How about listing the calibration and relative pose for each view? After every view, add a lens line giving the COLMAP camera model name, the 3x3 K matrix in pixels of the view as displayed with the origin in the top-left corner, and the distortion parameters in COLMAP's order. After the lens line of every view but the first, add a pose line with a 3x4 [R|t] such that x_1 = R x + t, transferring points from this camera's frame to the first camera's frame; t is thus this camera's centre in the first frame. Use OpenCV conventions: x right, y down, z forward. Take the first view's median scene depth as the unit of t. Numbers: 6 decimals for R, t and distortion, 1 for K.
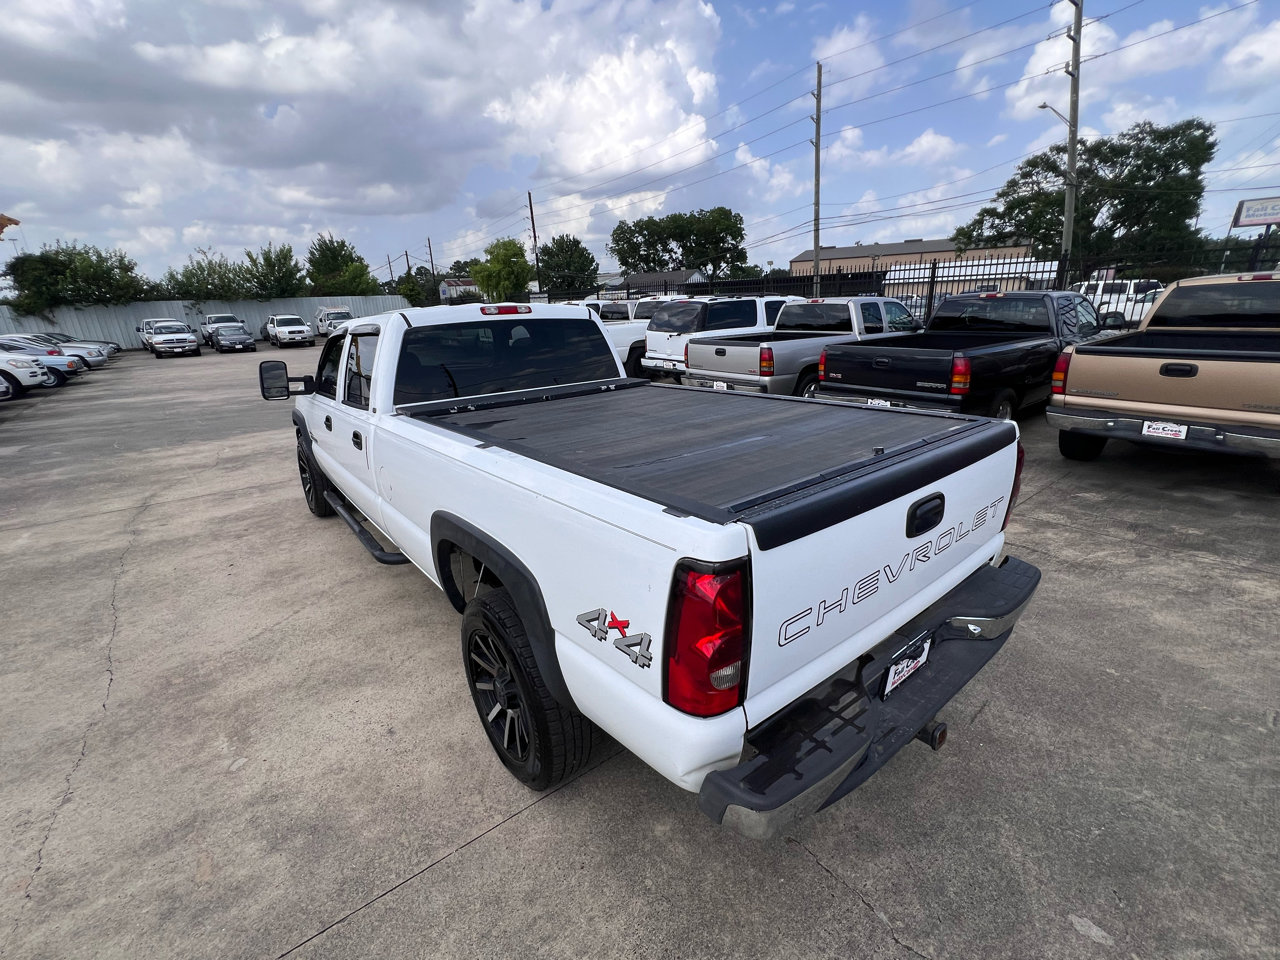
lens RADIAL K [[554.9, 0, 636.2], [0, 554.9, 481.5], [0, 0, 1]] dist [-0.005863, 0.001100]
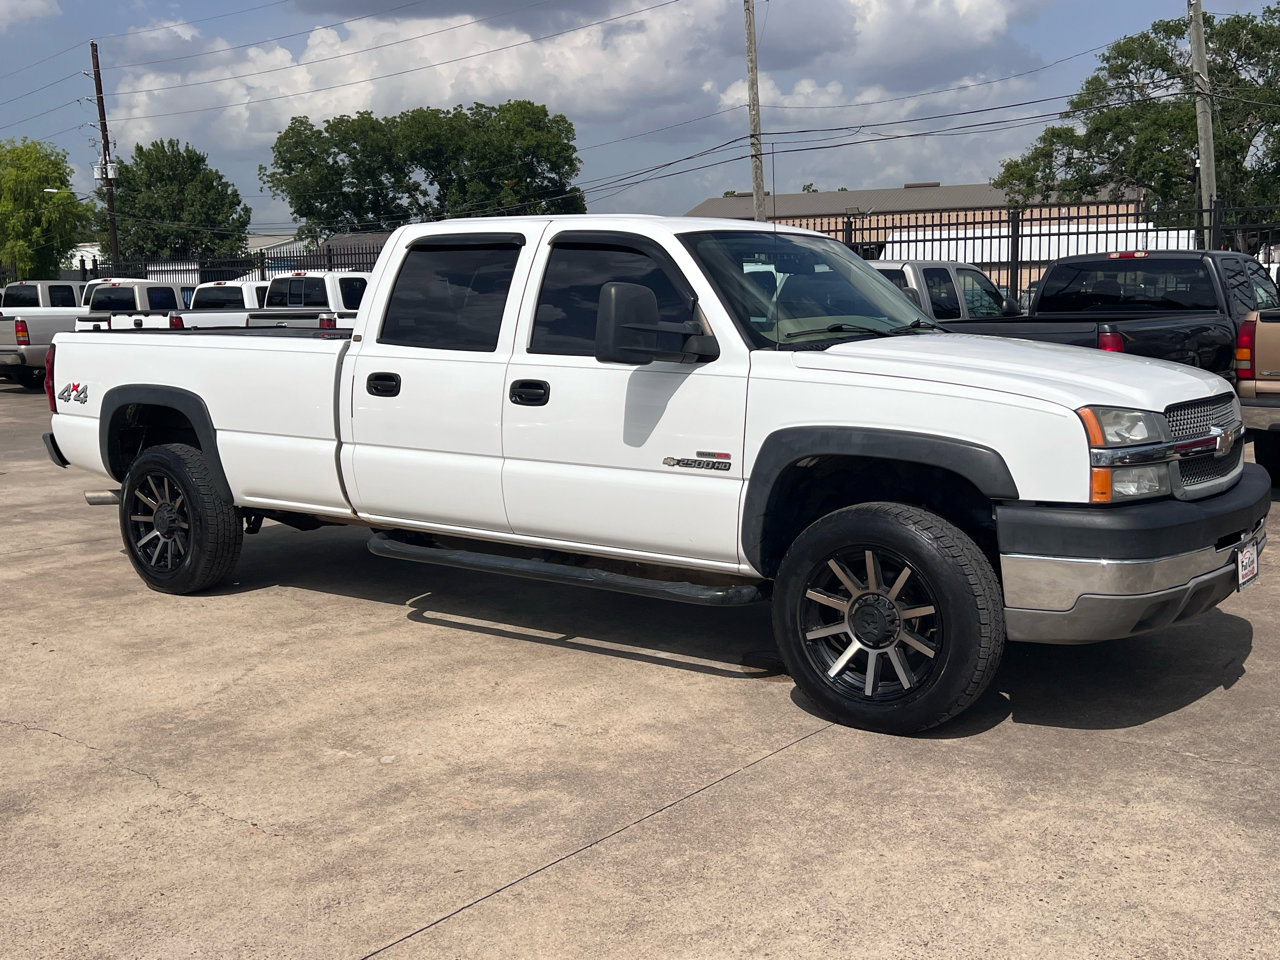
lens RADIAL K [[1343.3, 0, 637.3], [0, 1343.3, 468.3], [0, 0, 1]] dist [0.043755, 0.000000]
pose [[0.972203, -0.011900, 0.233838, -0.056266], [0.056463, 0.981149, -0.184819, 0.033229], [-0.227231, 0.192885, 0.954548, -0.063346]]
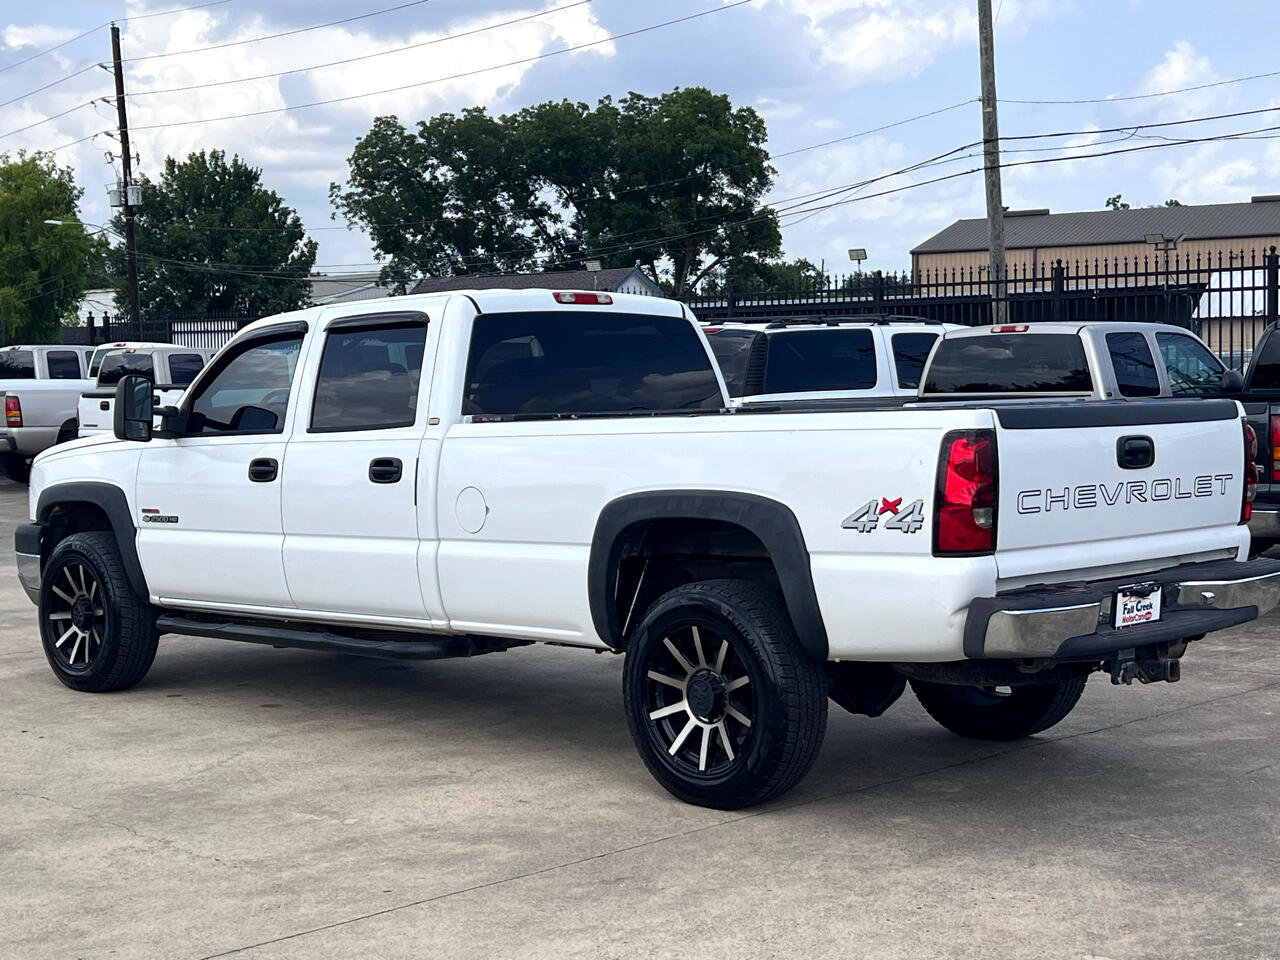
lens RADIAL K [[1961.6, 0, 632.1], [0, 1961.6, 493.8], [0, 0, 1]] dist [0.117047, 0.000000]
pose [[0.993147, 0.010066, 0.116440, -0.045147], [0.019225, 0.968644, -0.247708, 0.052707], [-0.115282, 0.248249, 0.961812, -0.128413]]
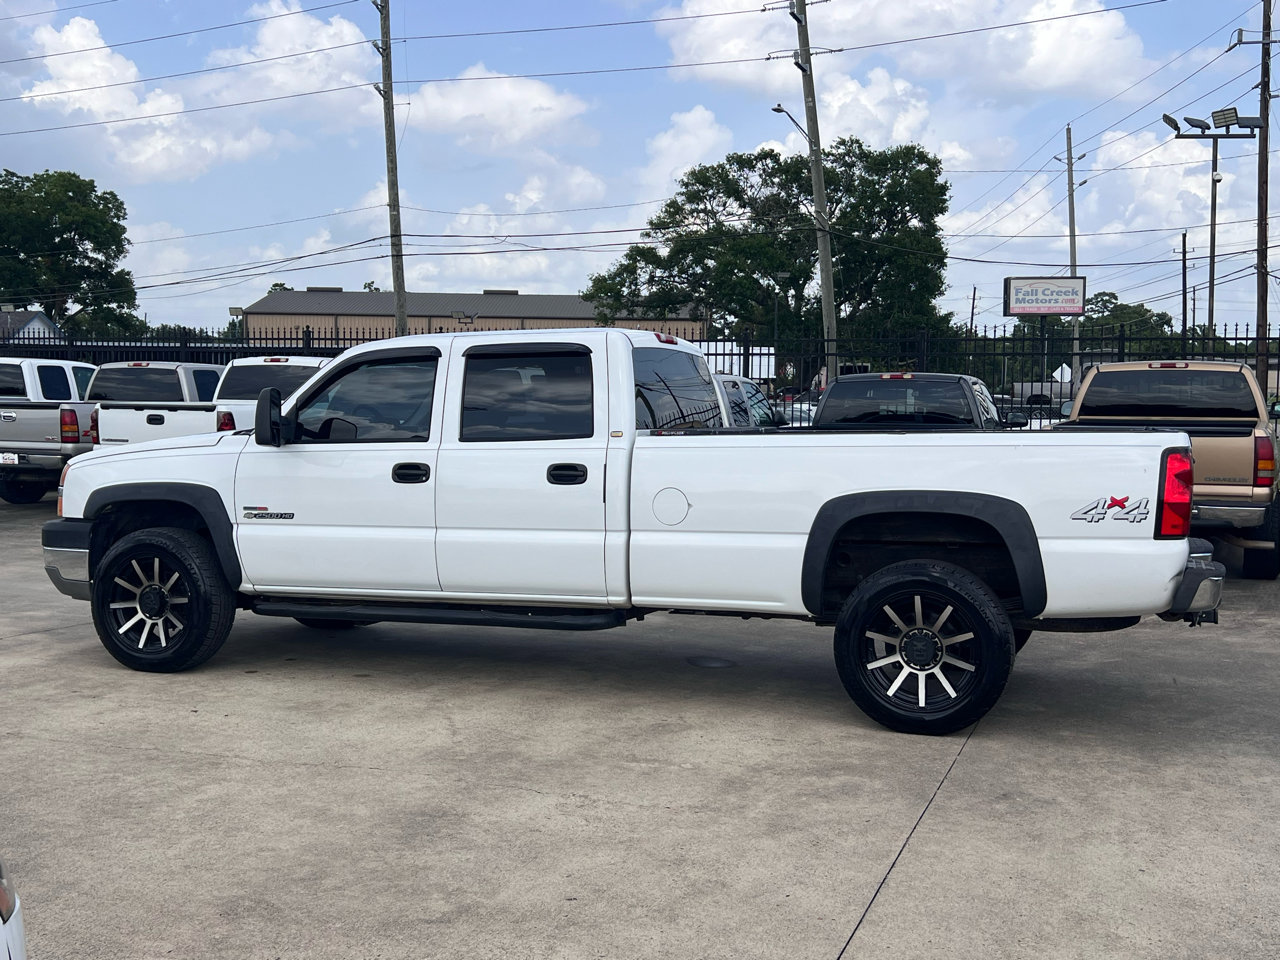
lens RADIAL K [[1415.9, 0, 646.9], [0, 1415.9, 492.6], [0, 0, 1]] dist [0.053333, 0.000000]
pose [[0.842655, 0.011087, 0.538340, -0.143893], [0.124908, 0.968491, -0.215461, 0.039479], [-0.523766, 0.248802, 0.814719, -0.072380]]
